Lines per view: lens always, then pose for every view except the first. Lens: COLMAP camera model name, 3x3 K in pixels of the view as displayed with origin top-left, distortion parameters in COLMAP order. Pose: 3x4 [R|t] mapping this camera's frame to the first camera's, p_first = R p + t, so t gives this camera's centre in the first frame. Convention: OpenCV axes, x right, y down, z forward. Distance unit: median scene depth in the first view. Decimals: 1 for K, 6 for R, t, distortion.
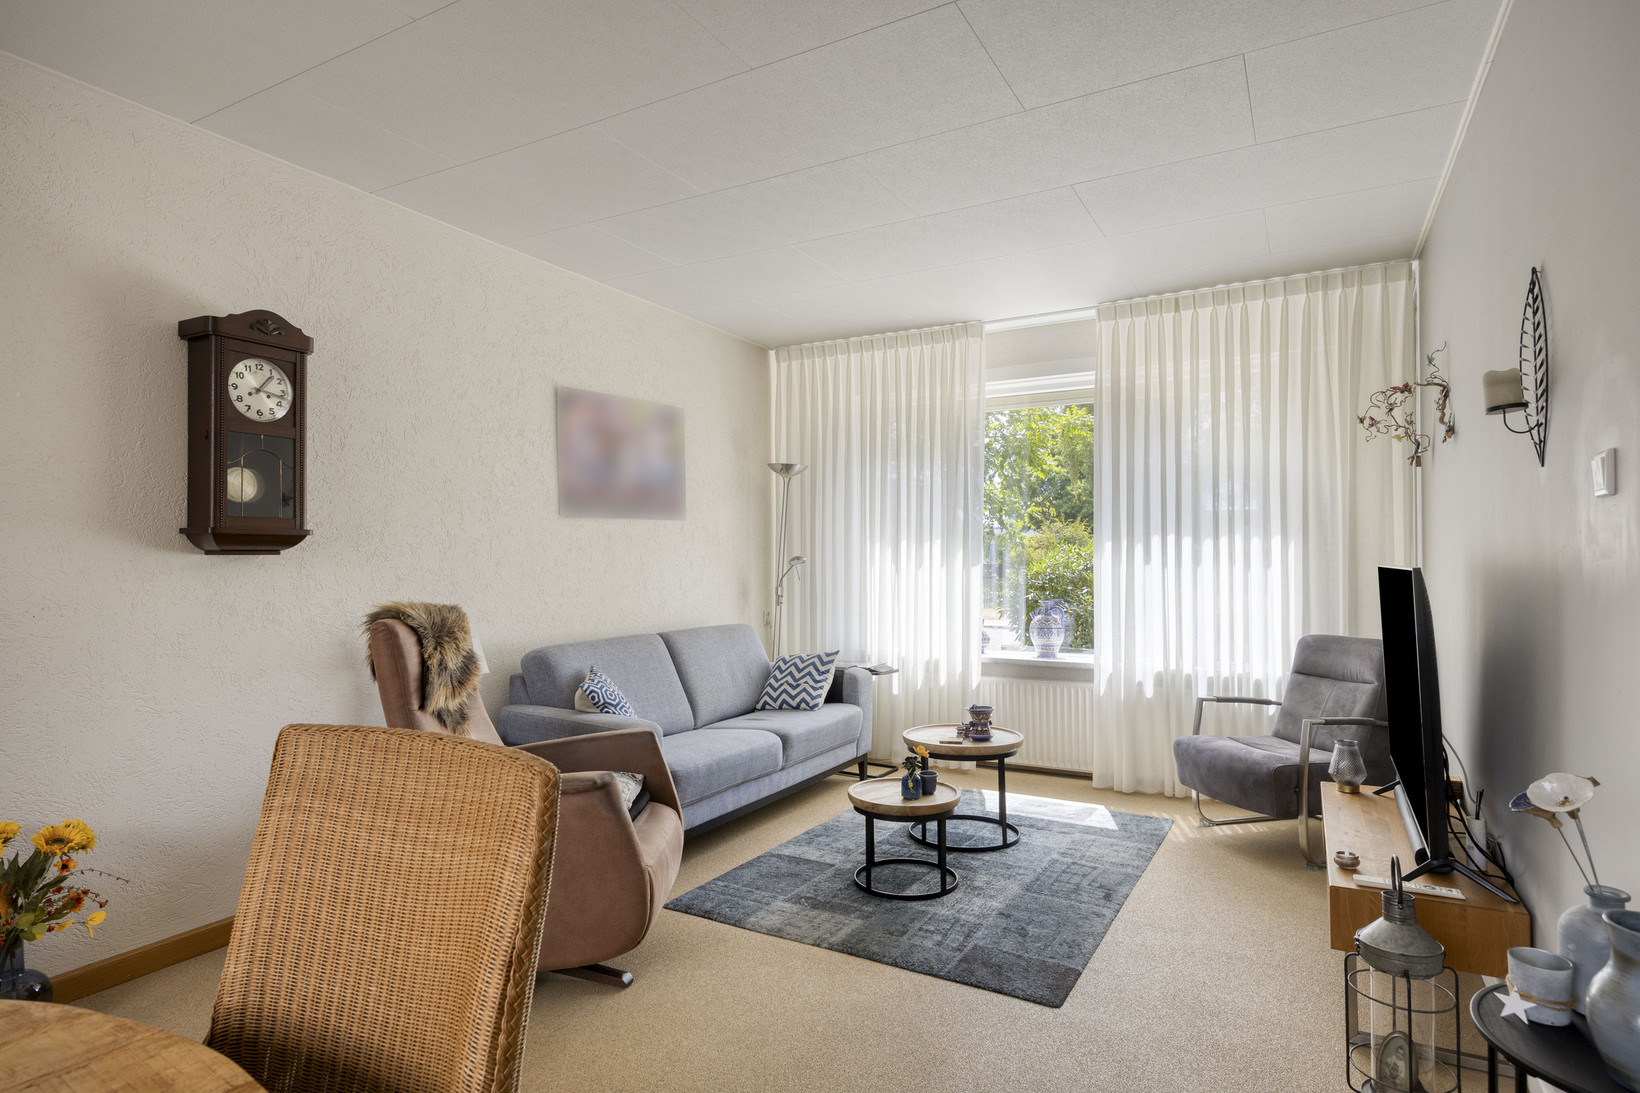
lens RADIAL K [[873.6, 0, 820.0], [0, 873.6, 546.5], [0, 0, 1]] dist [-0.002673, -0.000352]
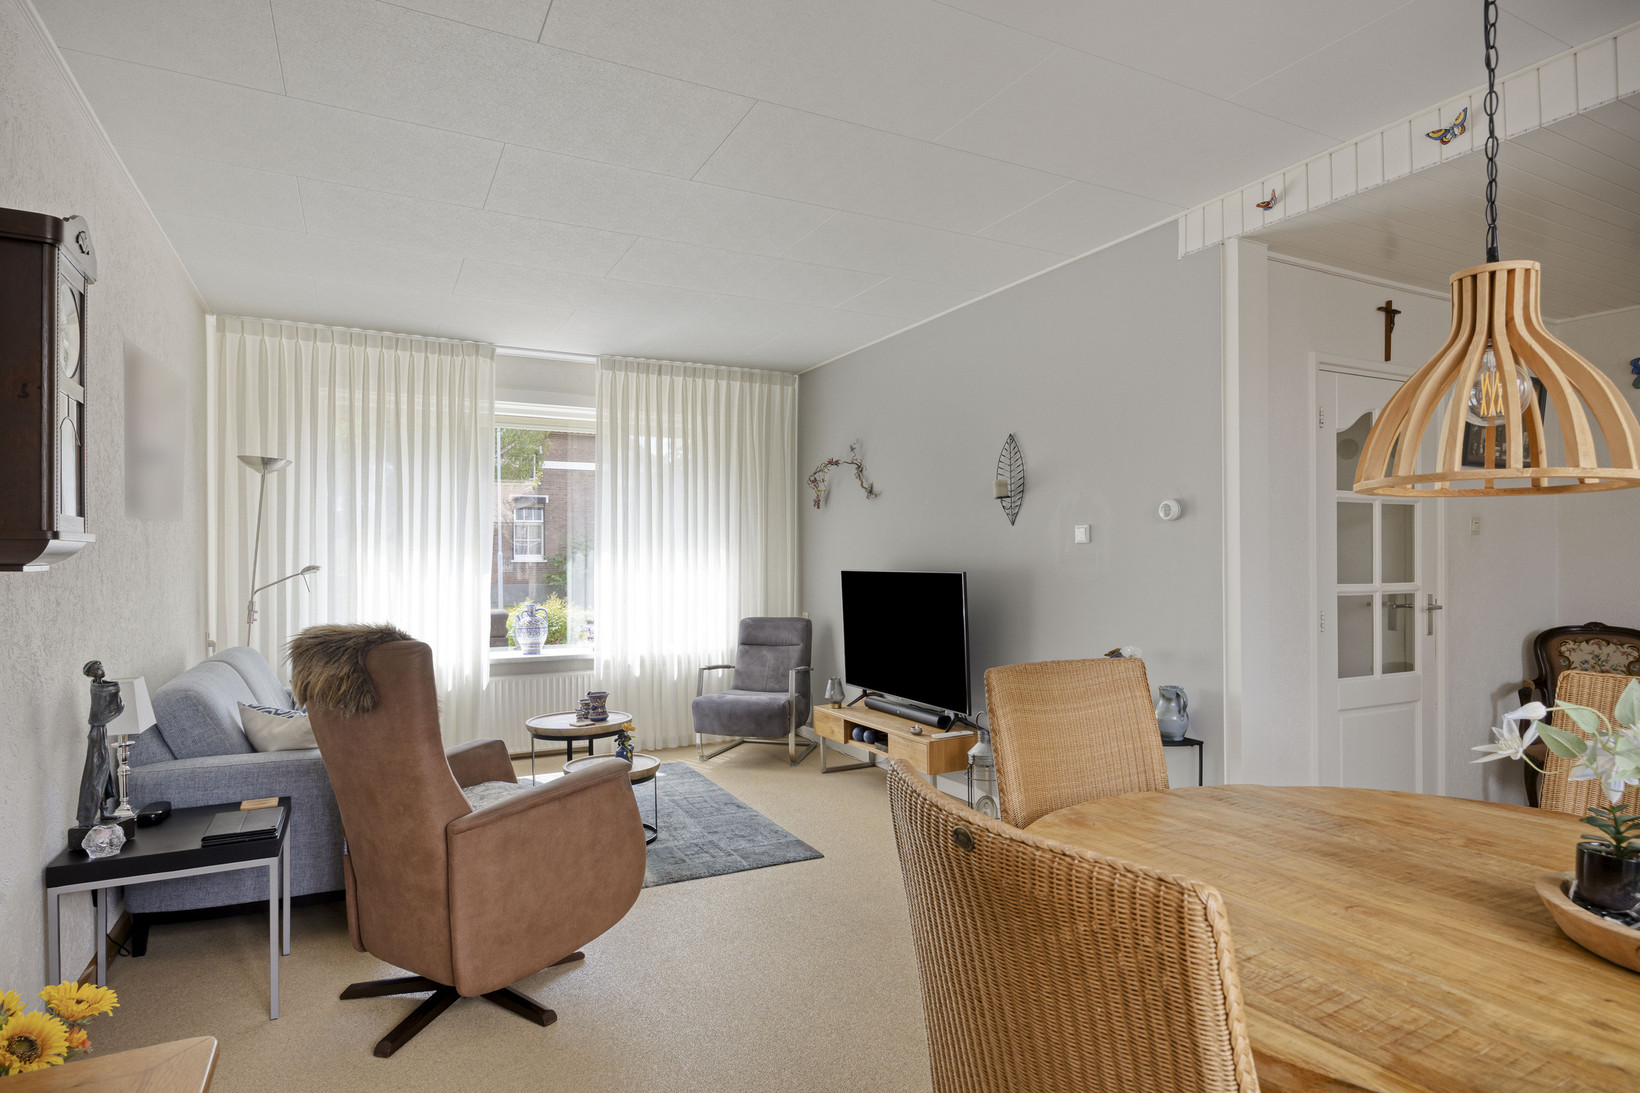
lens RADIAL K [[890.4, 0, 821.0], [0, 890.4, 552.5], [0, 0, 1]] dist [-0.003728, -0.000201]
pose [[0.545496, 0.007012, 0.838084, -0.629571], [-0.010695, 0.999942, -0.001405, -0.007578], [-0.838045, -0.008197, 0.545539, 0.083553]]
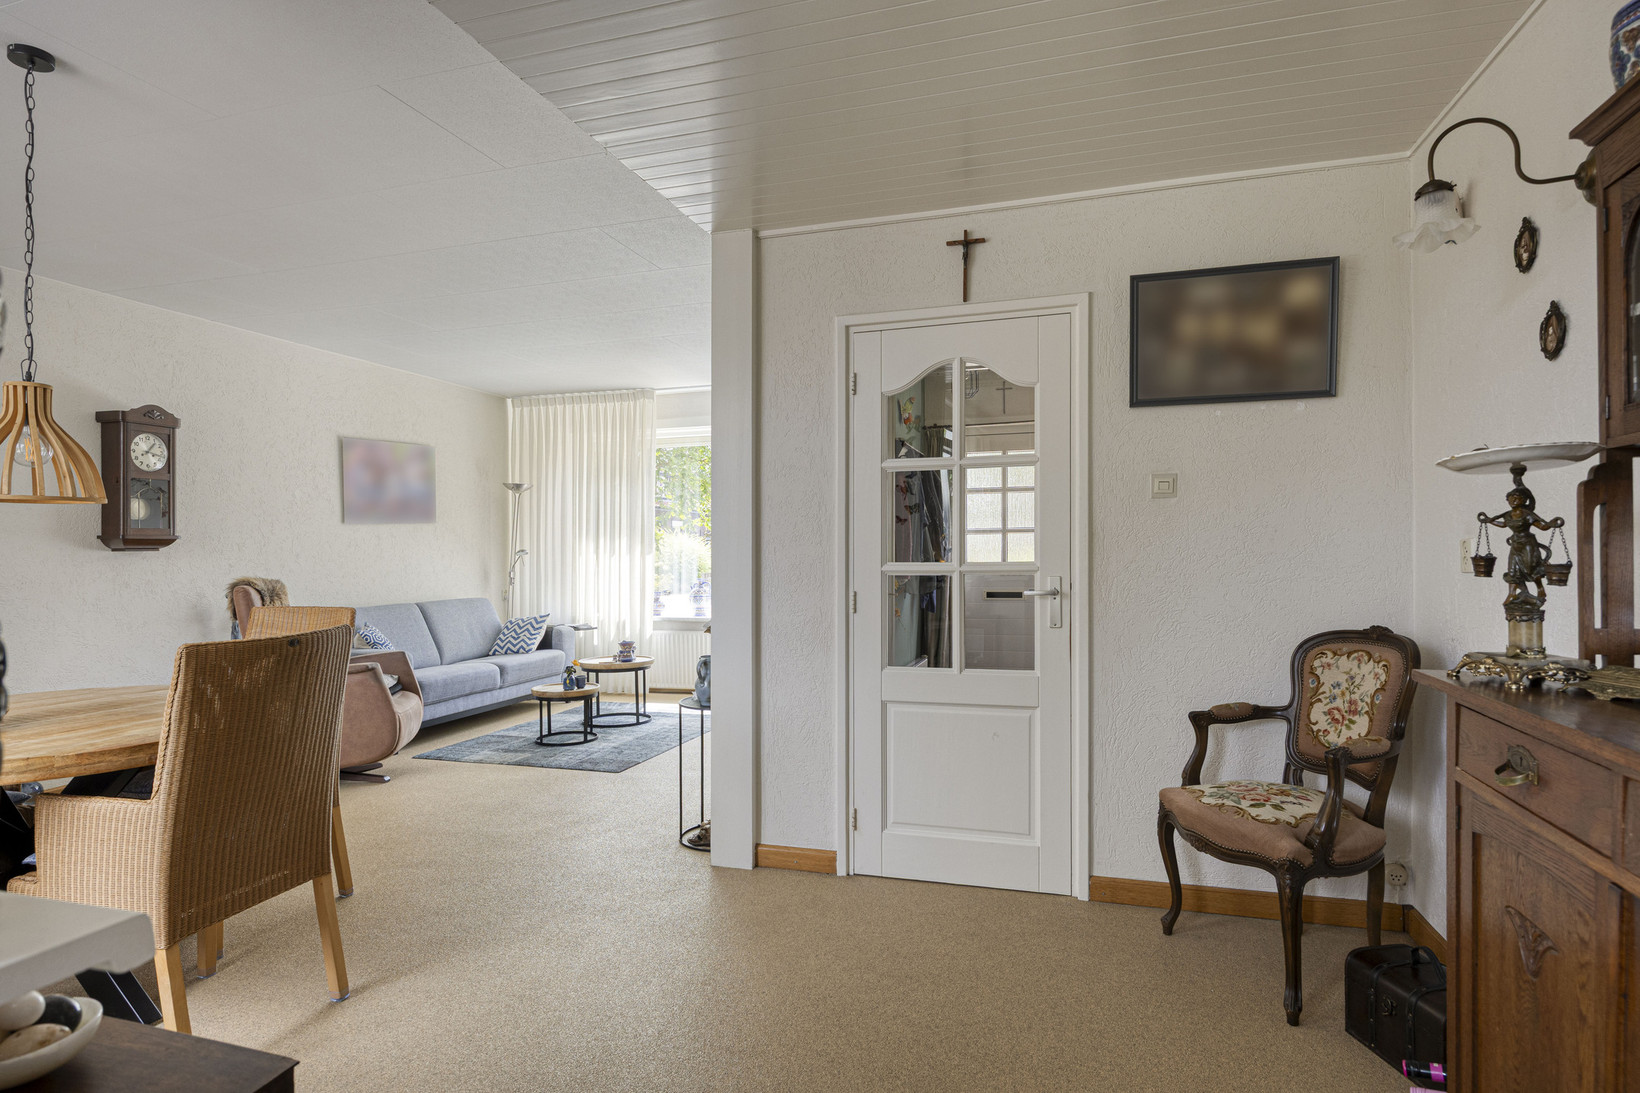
lens RADIAL K [[881.9, 0, 821.6], [0, 881.9, 531.2], [0, 0, 1]] dist [-0.002339, 0.000093]
pose [[0.975284, -0.004189, 0.220916, 0.164880], [0.006188, 0.999946, -0.008358, -0.004525], [-0.220869, 0.009518, 0.975257, -0.635516]]
